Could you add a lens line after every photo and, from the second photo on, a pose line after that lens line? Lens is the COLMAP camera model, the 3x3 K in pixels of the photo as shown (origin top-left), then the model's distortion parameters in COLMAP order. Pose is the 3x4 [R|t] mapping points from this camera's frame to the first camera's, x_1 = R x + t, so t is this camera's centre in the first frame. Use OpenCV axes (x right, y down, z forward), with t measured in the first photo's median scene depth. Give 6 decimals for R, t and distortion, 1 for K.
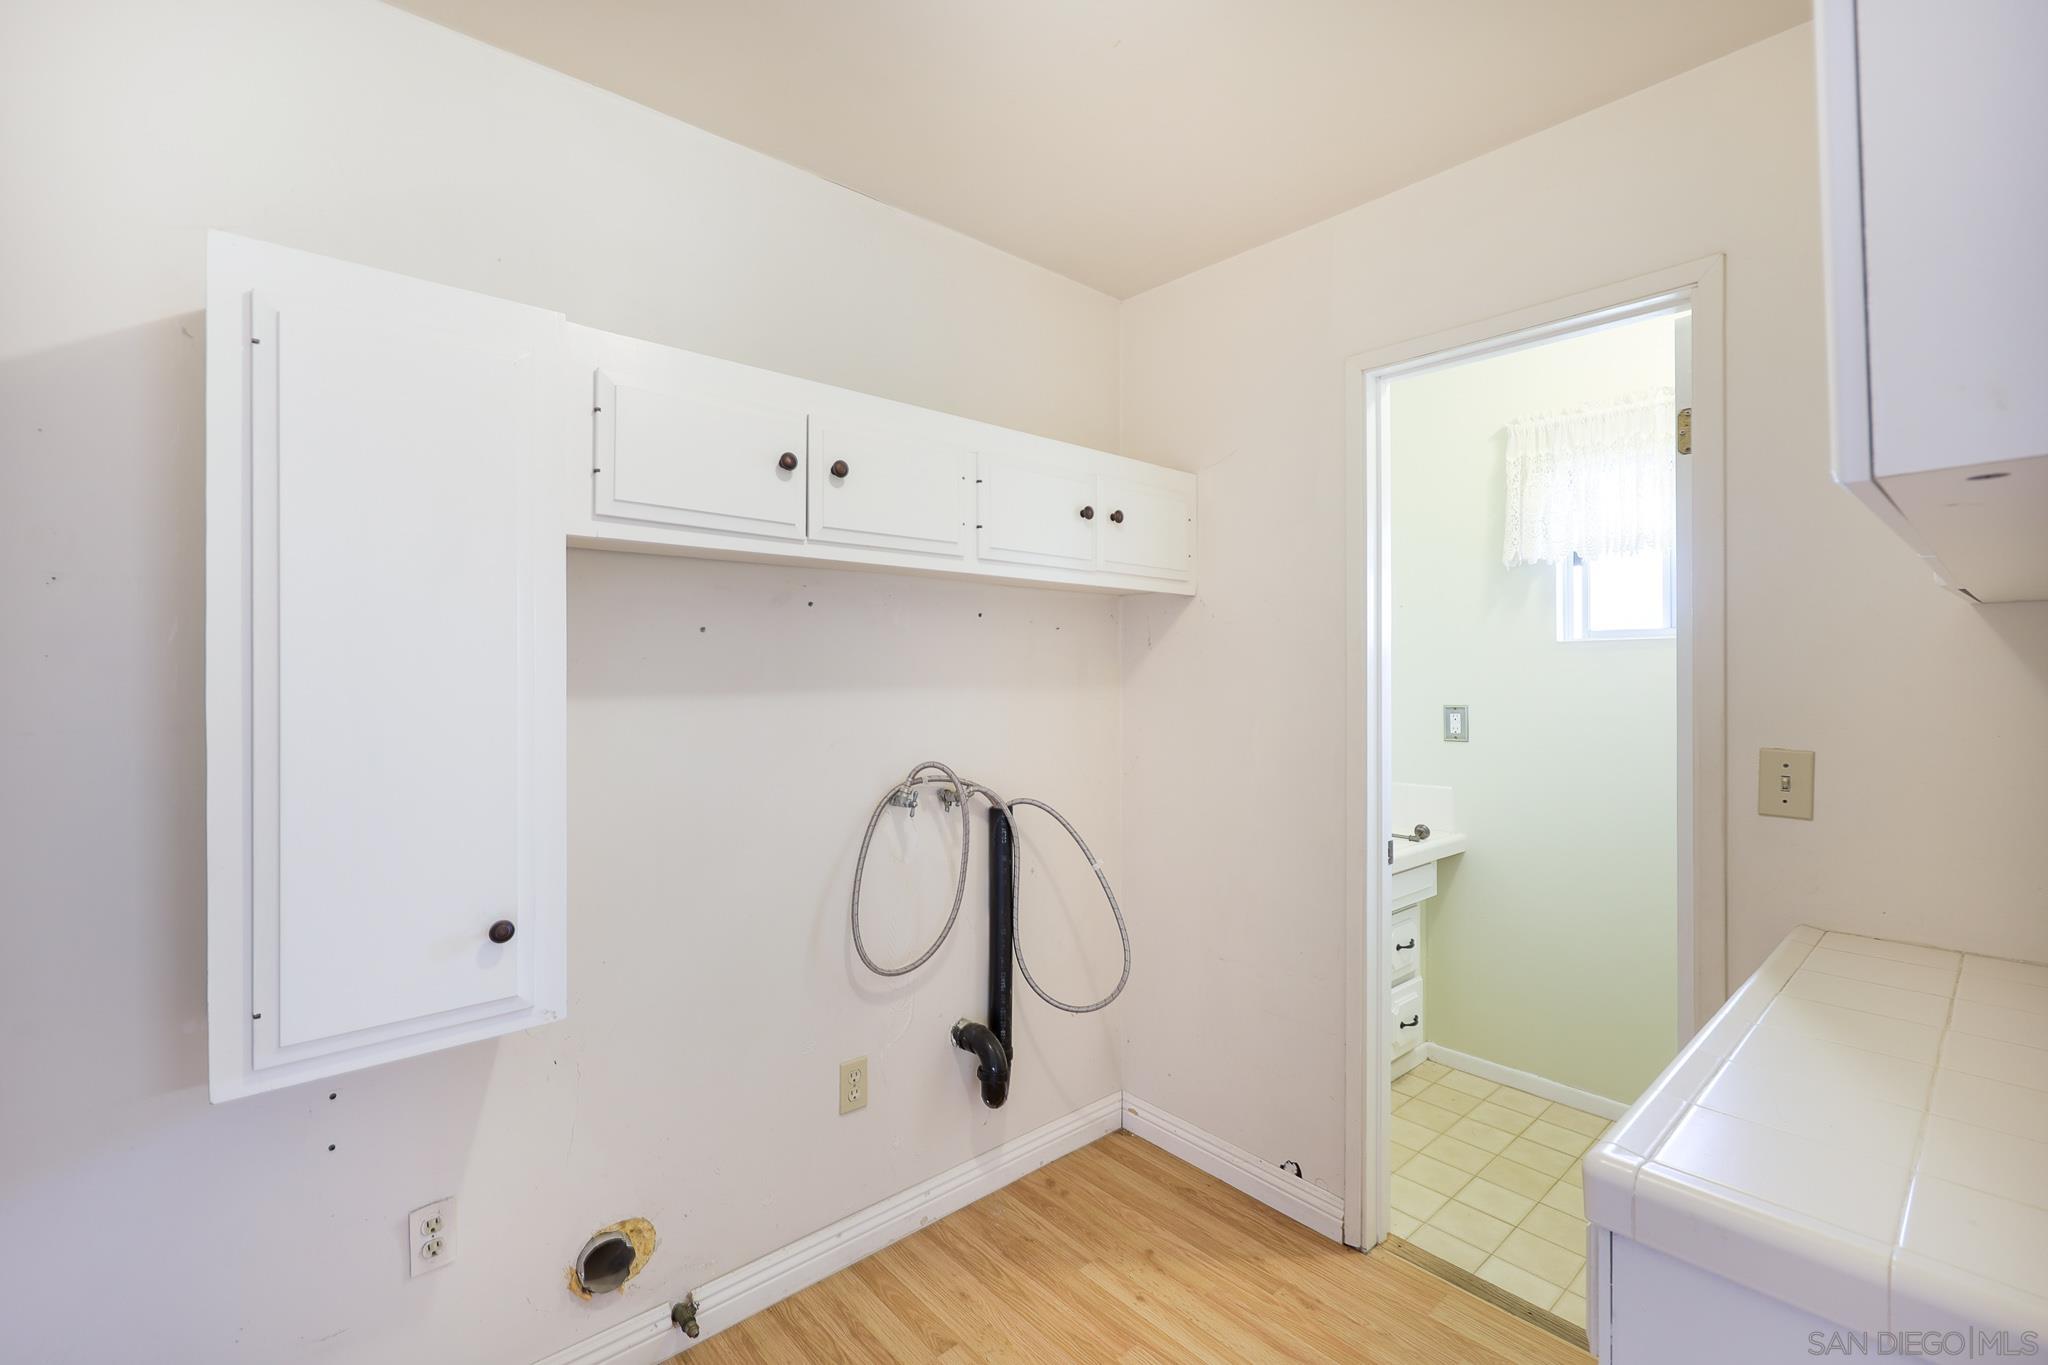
lens RADIAL K [[879.9, 0, 1010.7], [0, 879.9, 681.1], [0, 0, 1]] dist [-0.001582, 0.000450]
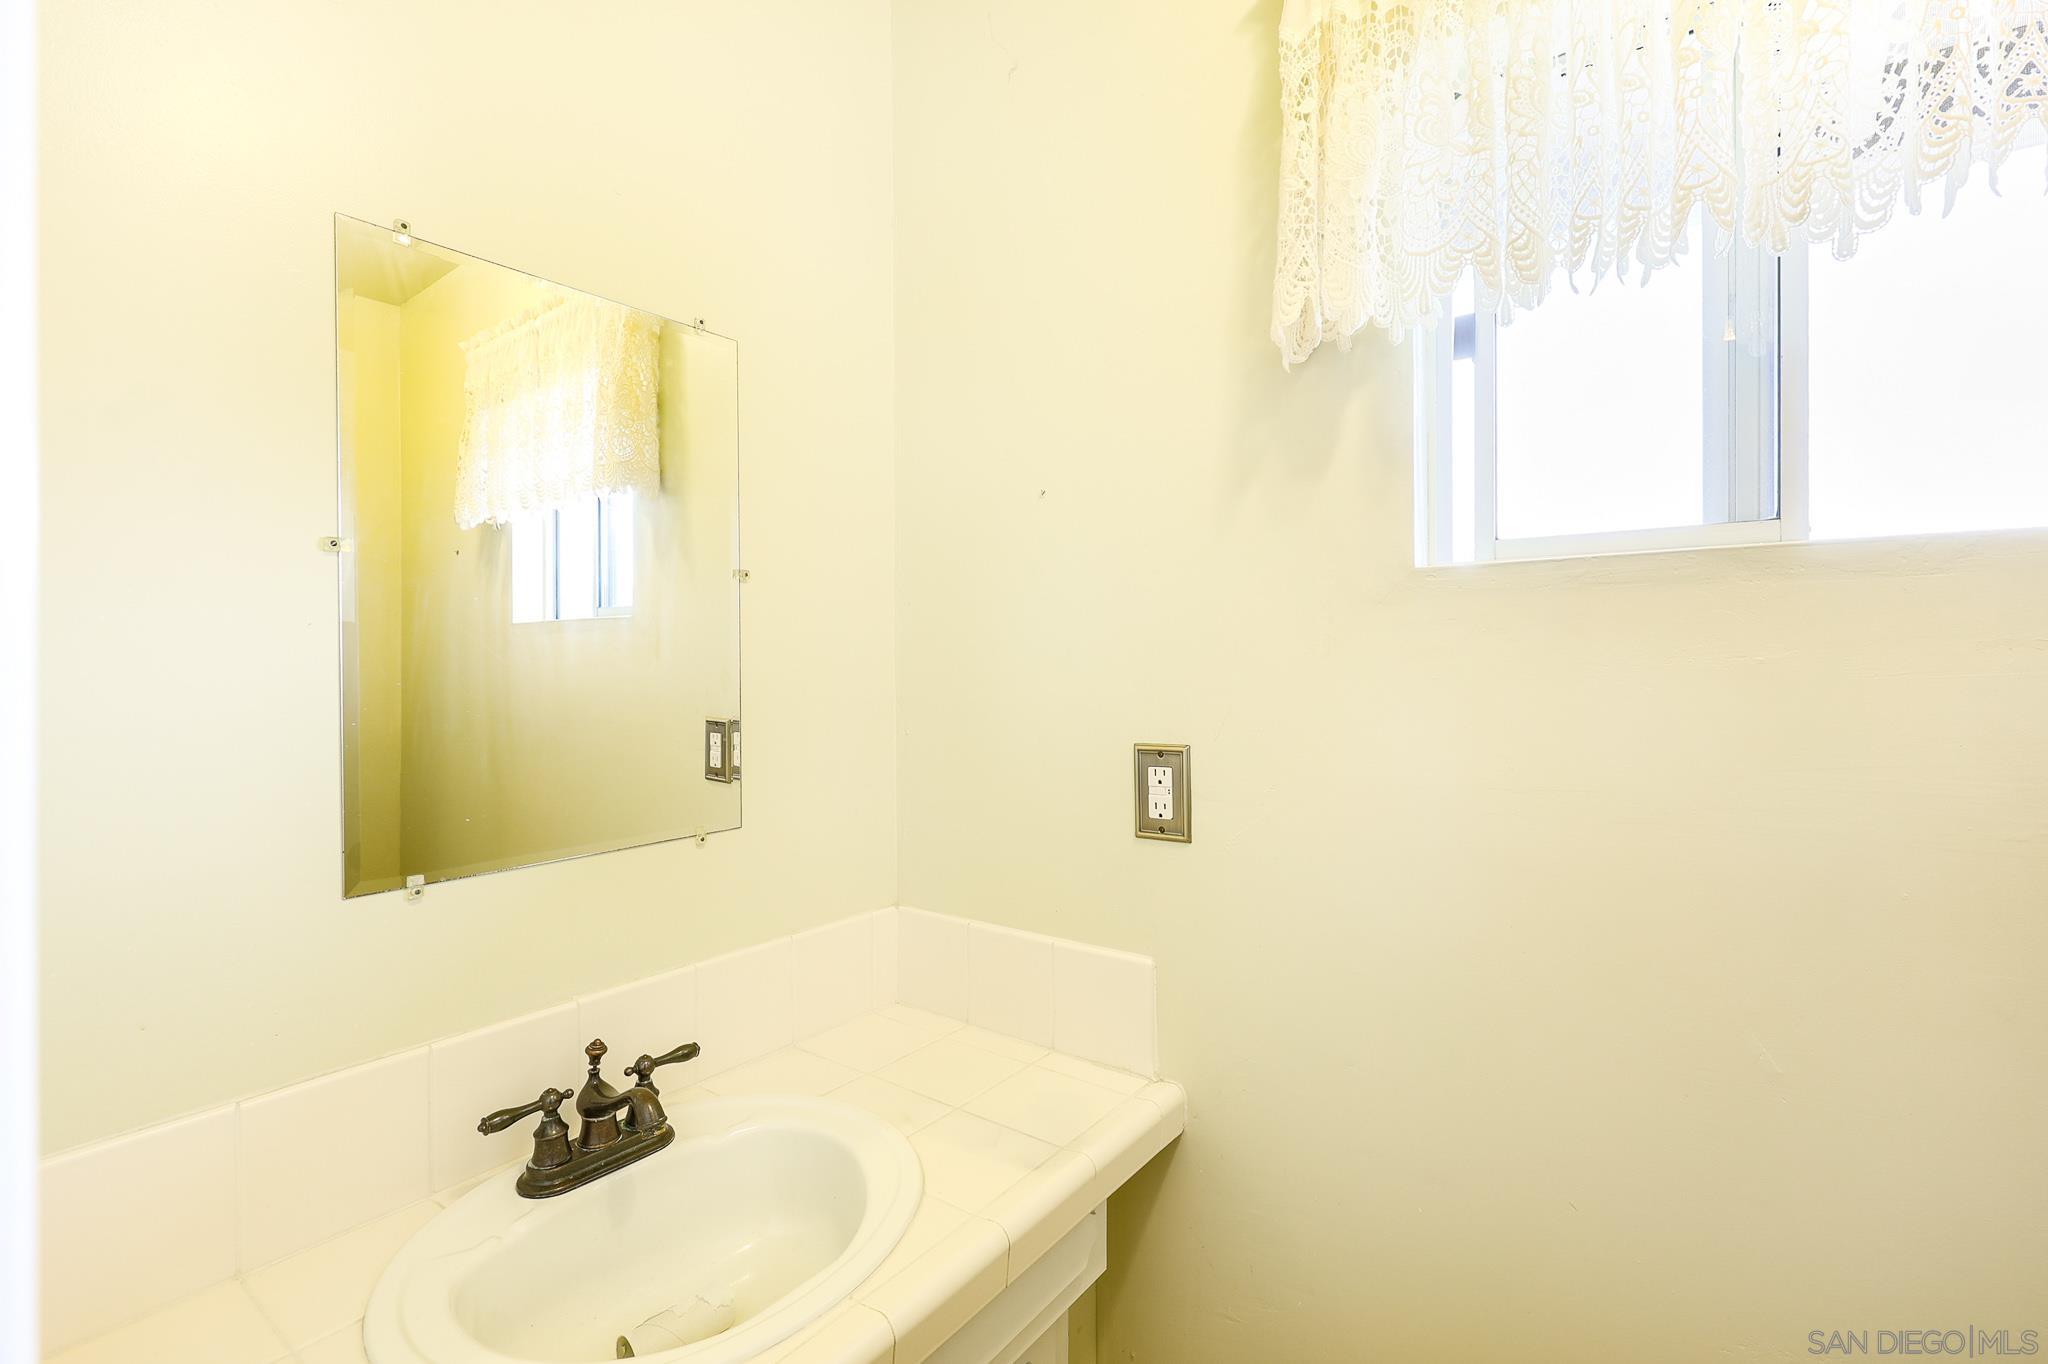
lens RADIAL K [[879.9, 0, 1020.9], [0, 879.9, 689.5], [0, 0, 1]] dist [-0.001582, 0.000450]
pose [[0.980478, 0.000119, 0.196631, 0.396711], [-0.000799, 0.999994, 0.003380, 0.002595], [-0.196630, -0.003471, 0.980472, 0.682776]]
